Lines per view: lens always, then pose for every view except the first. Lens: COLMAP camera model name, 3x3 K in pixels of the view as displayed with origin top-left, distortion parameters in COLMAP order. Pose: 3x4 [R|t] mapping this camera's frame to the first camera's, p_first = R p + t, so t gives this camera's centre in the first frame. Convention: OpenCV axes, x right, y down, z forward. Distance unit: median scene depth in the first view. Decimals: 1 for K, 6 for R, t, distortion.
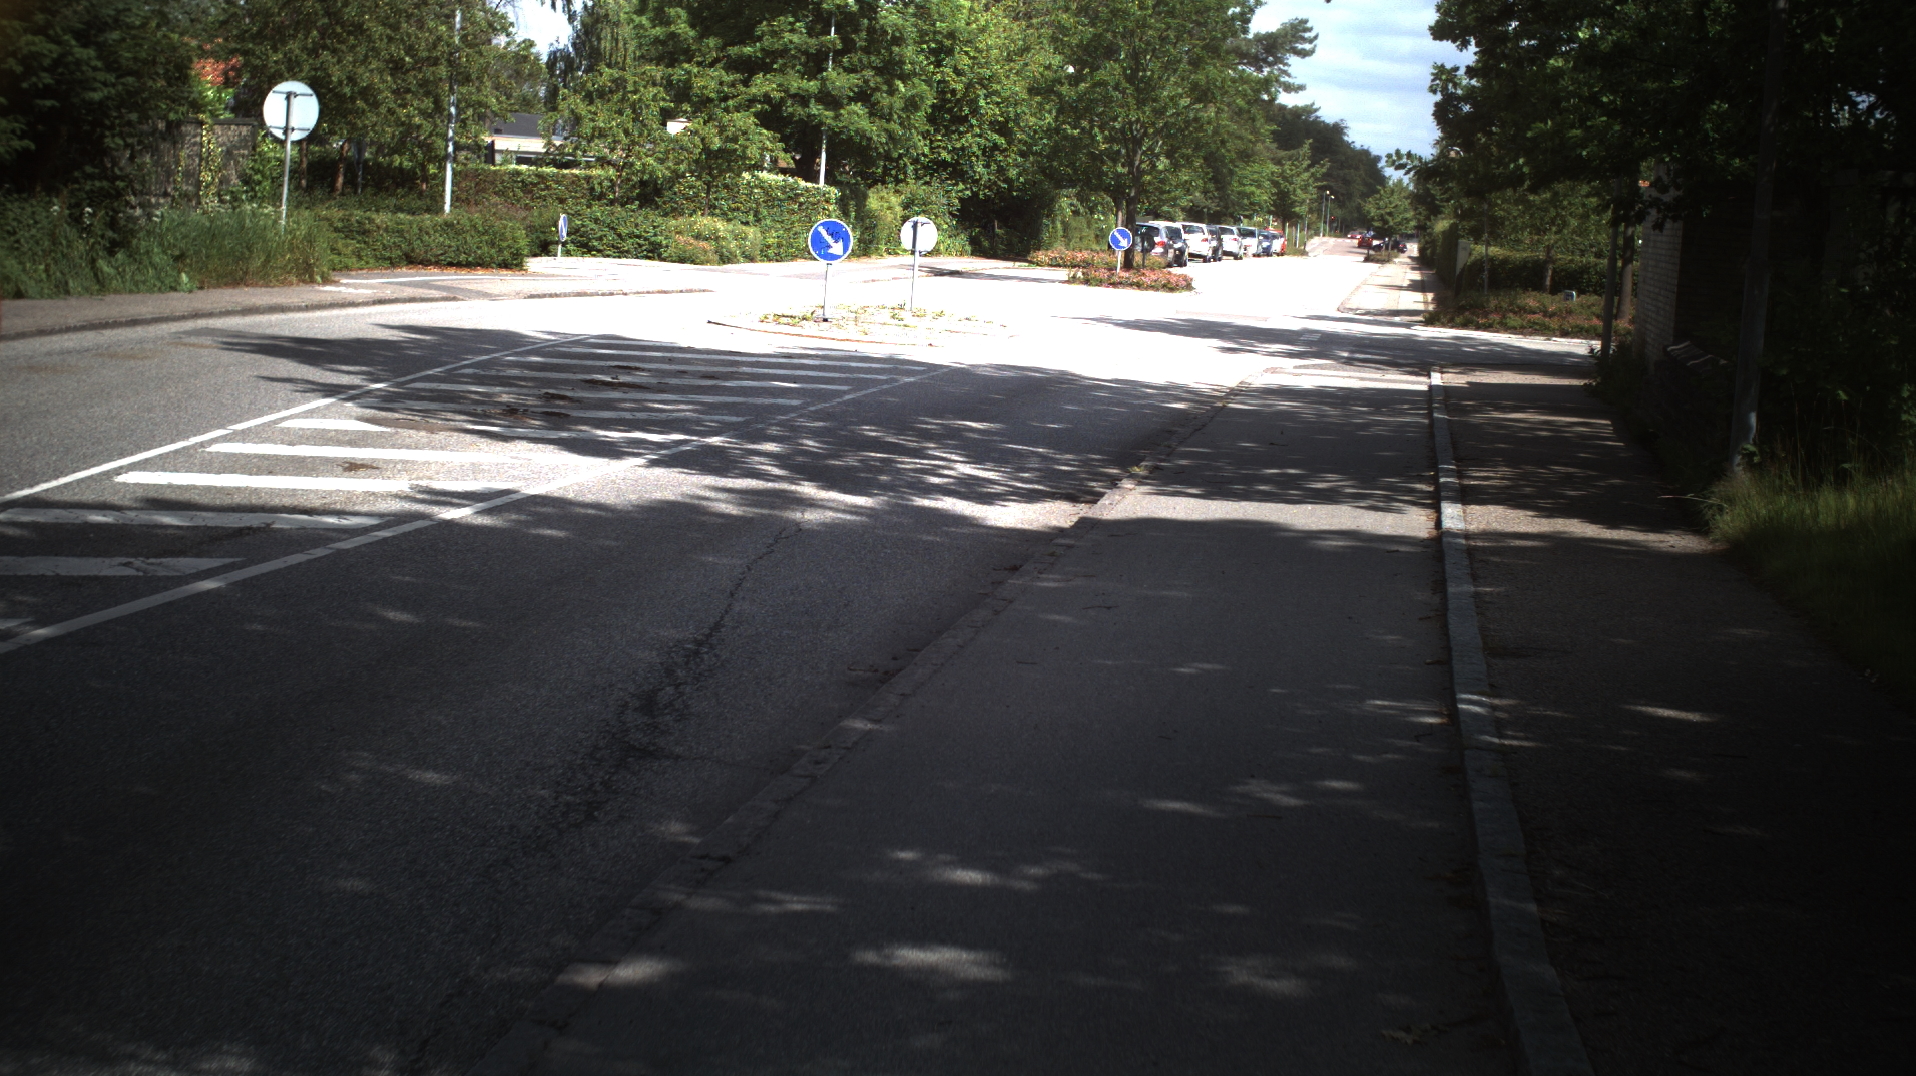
lens RADIAL K [[3602.2, 0, 958.0], [0, 3602.2, 538.0], [0, 0, 1]] dist [-0.299051, 0.511675]
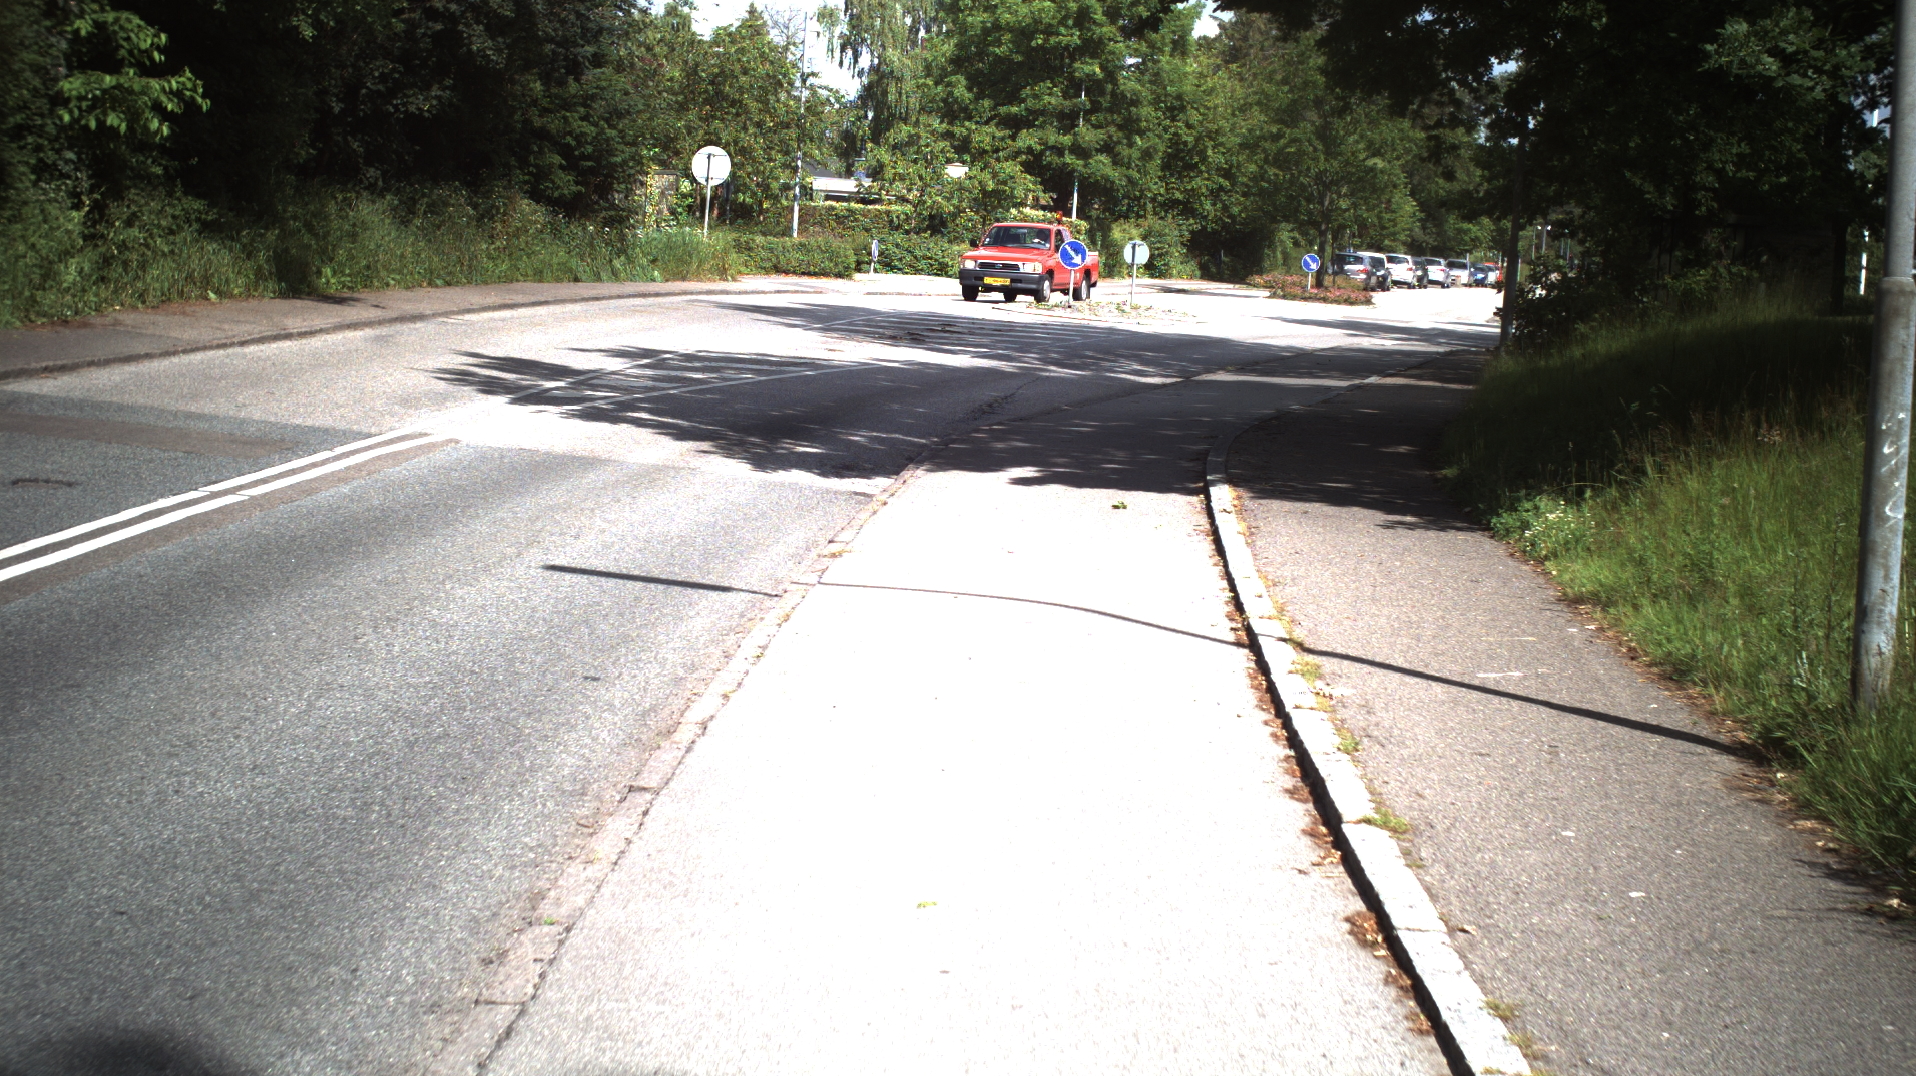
lens RADIAL K [[3602.2, 0, 958.0], [0, 3602.2, 538.0], [0, 0, 1]] dist [-0.299051, 0.511675]
pose [[0.997392, 0.008088, -0.071721, 0.012761], [-0.008812, 0.999913, -0.009786, 0.025844], [0.071636, 0.010392, 0.997377, -0.254634]]
